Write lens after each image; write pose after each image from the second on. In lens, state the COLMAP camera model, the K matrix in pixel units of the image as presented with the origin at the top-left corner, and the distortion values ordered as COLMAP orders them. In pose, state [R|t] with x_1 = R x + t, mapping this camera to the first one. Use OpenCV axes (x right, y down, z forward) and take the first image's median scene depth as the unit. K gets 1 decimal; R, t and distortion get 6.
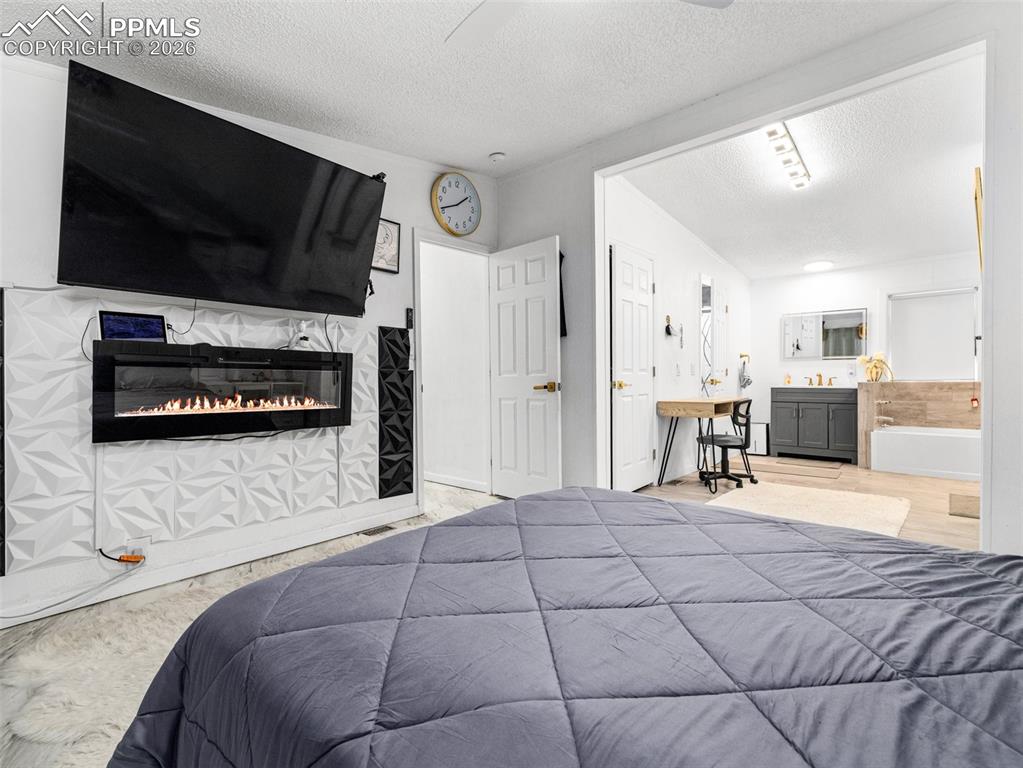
lens RADIAL K [[491.7, 0, 511.9], [0, 491.7, 380.5], [0, 0, 1]] dist [0.001550, 0.000390]
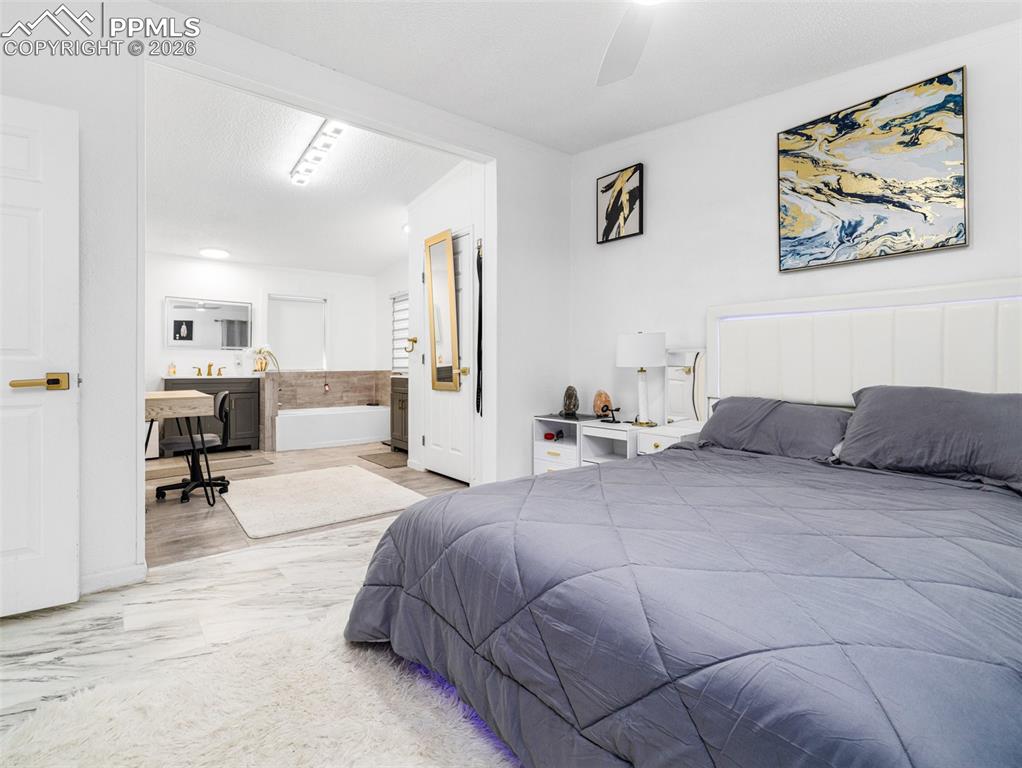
lens RADIAL K [[492.3, 0, 515.3], [0, 492.3, 364.9], [0, 0, 1]] dist [0.001964, -0.000022]
pose [[0.146459, 0.010396, 0.989162, -0.270408], [0.003900, 0.999931, -0.011087, 0.002183], [-0.989209, 0.005482, 0.146409, 0.292345]]
